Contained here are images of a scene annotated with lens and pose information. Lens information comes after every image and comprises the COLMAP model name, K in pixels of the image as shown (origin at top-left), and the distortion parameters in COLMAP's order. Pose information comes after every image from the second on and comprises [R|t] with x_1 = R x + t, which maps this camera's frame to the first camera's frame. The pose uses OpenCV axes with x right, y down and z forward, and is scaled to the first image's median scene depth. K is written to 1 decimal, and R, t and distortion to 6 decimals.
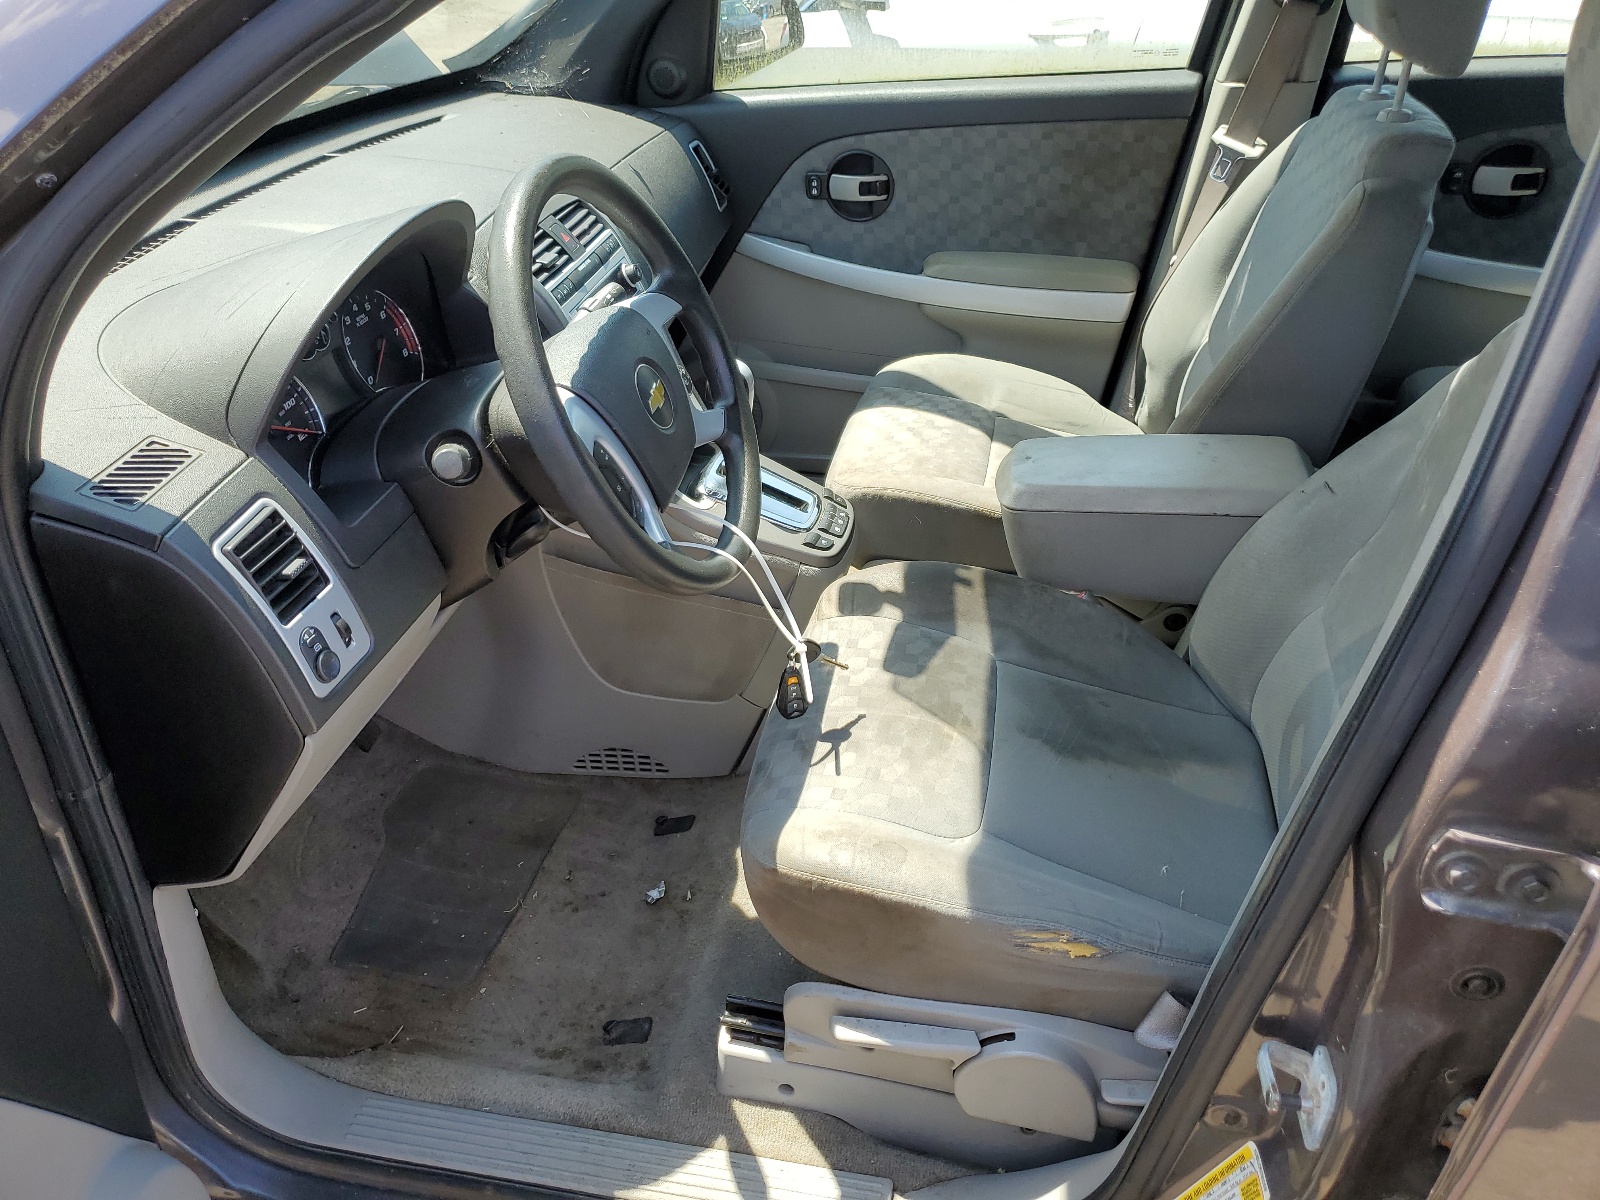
lens RADIAL K [[1164.3, 0, 804.3], [0, 1164.3, 570.0], [0, 0, 1]] dist [0.001818, 0.000889]
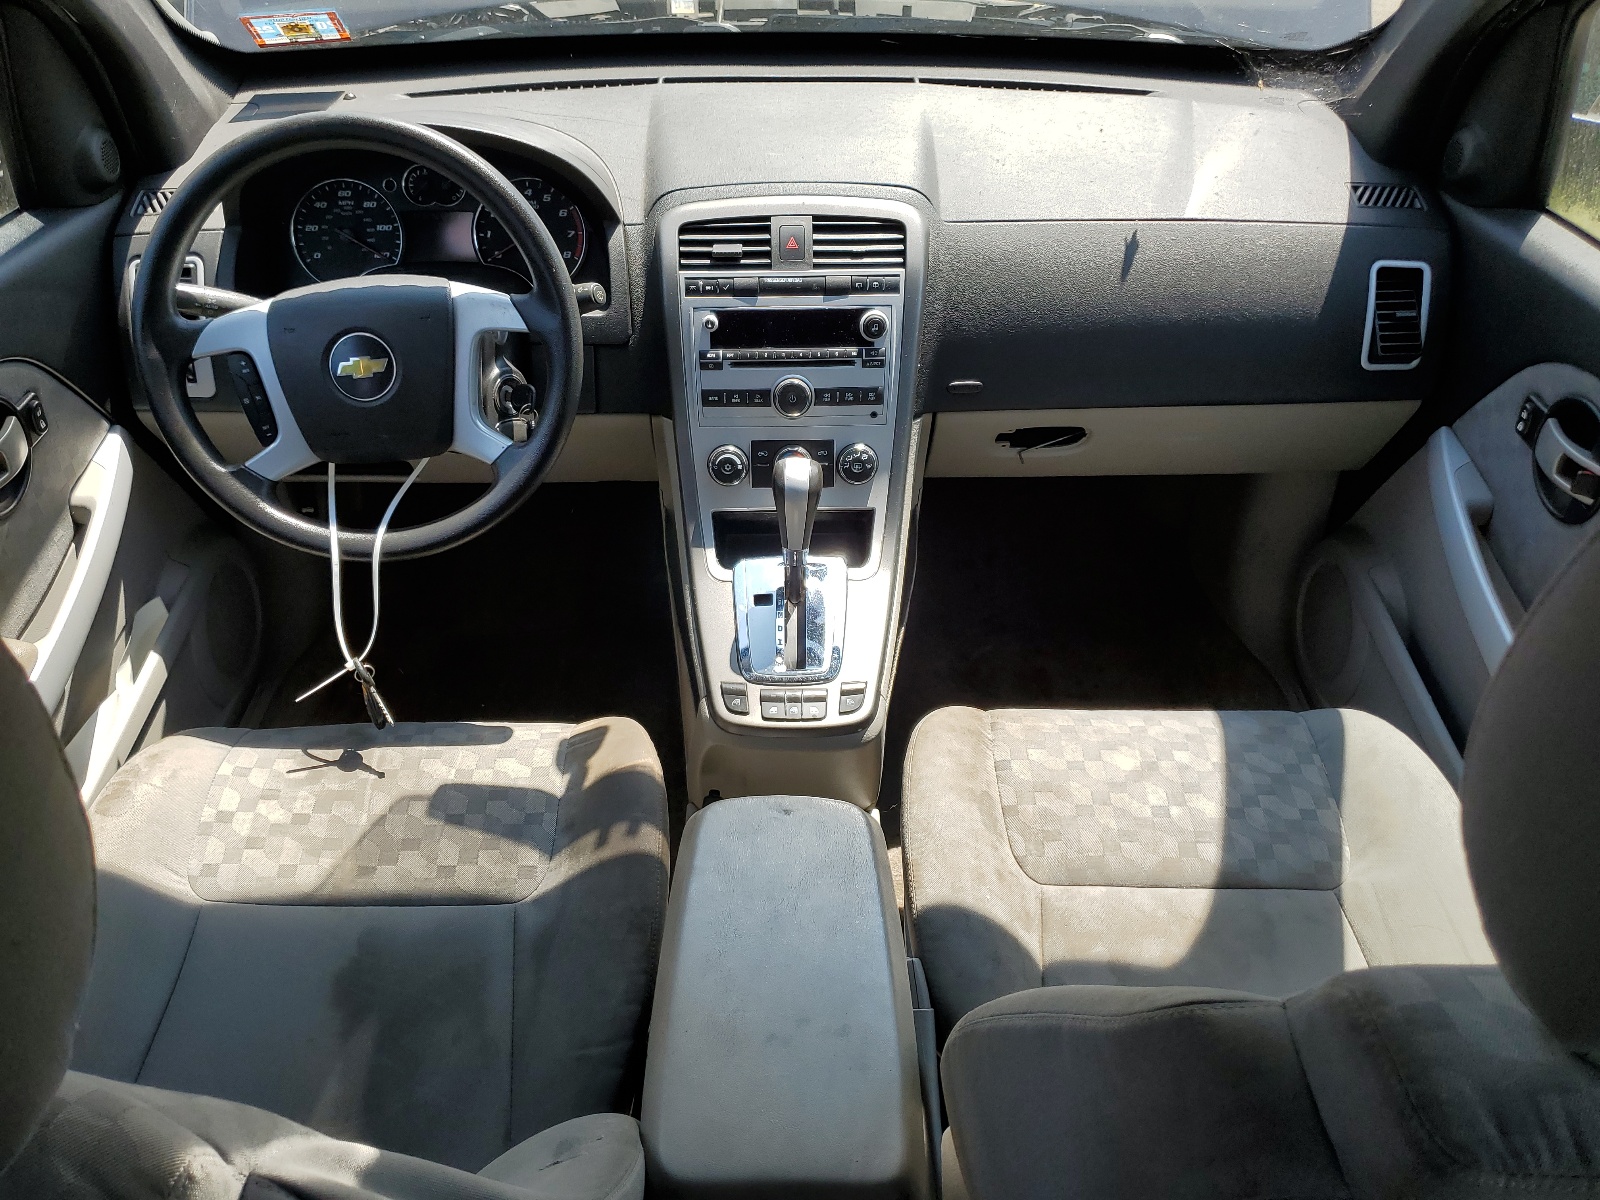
lens RADIAL K [[1164.3, 0, 804.3], [0, 1164.3, 570.0], [0, 0, 1]] dist [0.001818, 0.000889]
pose [[0.215036, 0.639159, -0.738400, 0.638095], [-0.533405, 0.710216, 0.459425, -0.548448], [0.818070, 0.295073, 0.493653, 0.679630]]
